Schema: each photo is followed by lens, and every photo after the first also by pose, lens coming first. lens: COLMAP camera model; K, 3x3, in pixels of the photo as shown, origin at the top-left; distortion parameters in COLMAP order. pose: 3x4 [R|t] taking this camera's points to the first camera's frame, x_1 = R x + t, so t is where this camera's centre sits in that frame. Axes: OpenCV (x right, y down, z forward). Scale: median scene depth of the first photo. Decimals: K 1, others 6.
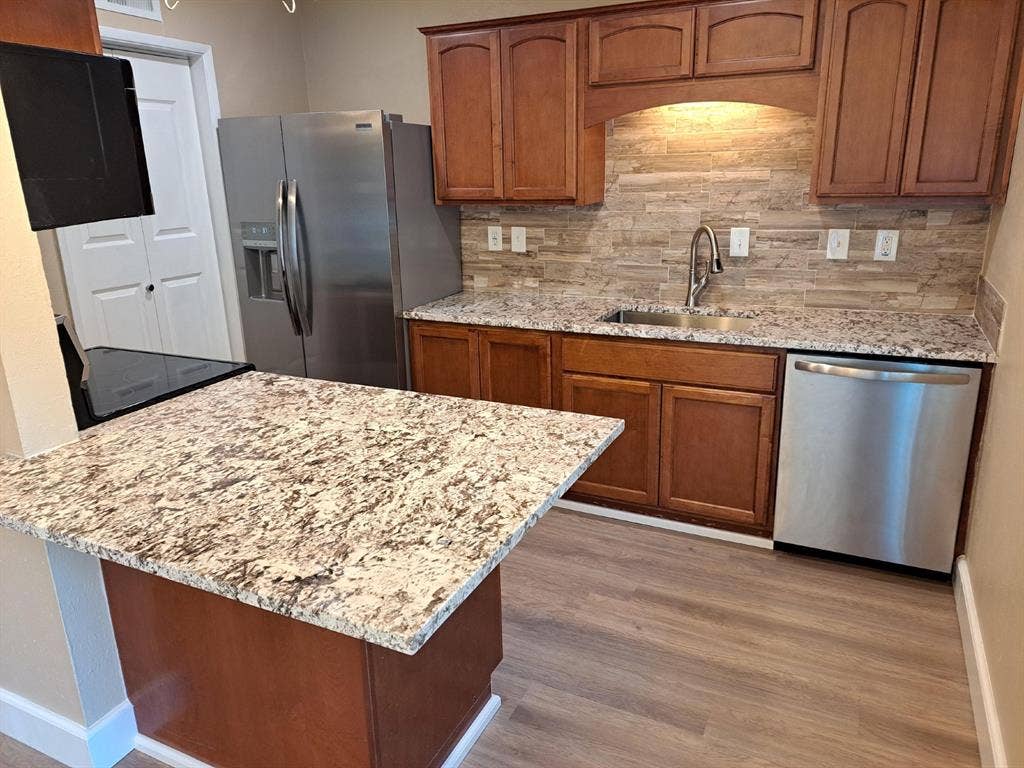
lens RADIAL K [[728.3, 0, 502.7], [0, 728.3, 377.2], [0, 0, 1]] dist [0.060869, -0.052716]
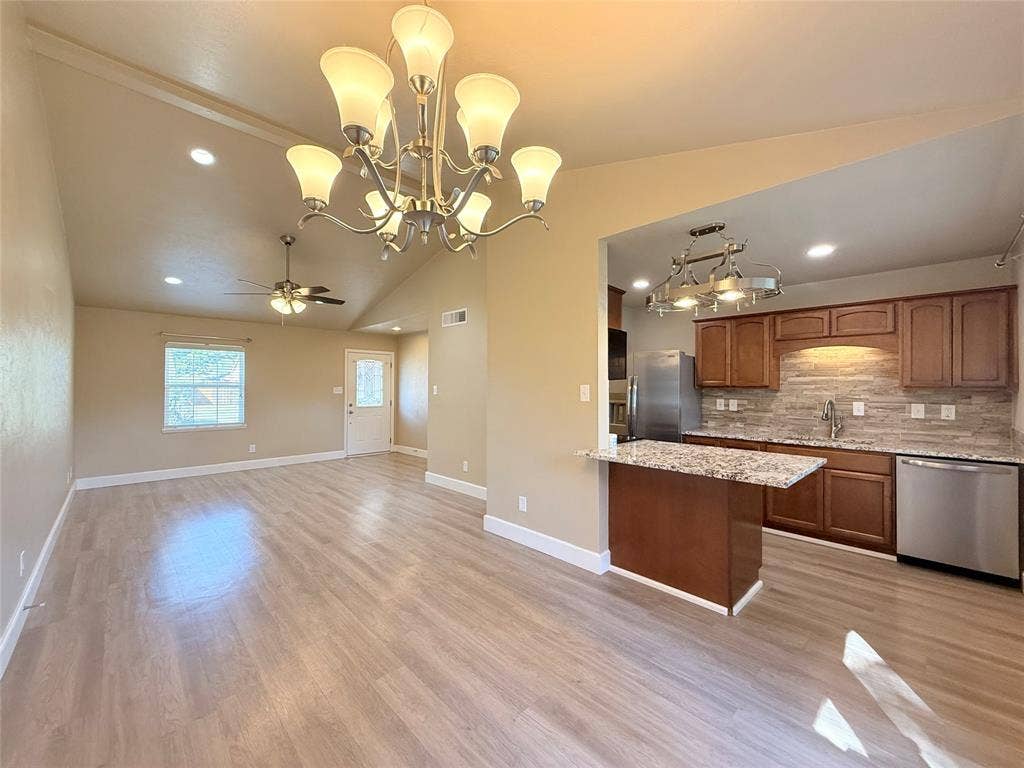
lens RADIAL K [[406.6, 0, 508.5], [0, 406.6, 384.2], [0, 0, 1]] dist [-0.003432, 0.000683]
pose [[0.937745, 0.030714, -0.345963, -0.262520], [-0.127391, 0.957079, -0.260329, 0.215006], [0.323118, 0.288195, 0.901409, -0.475196]]
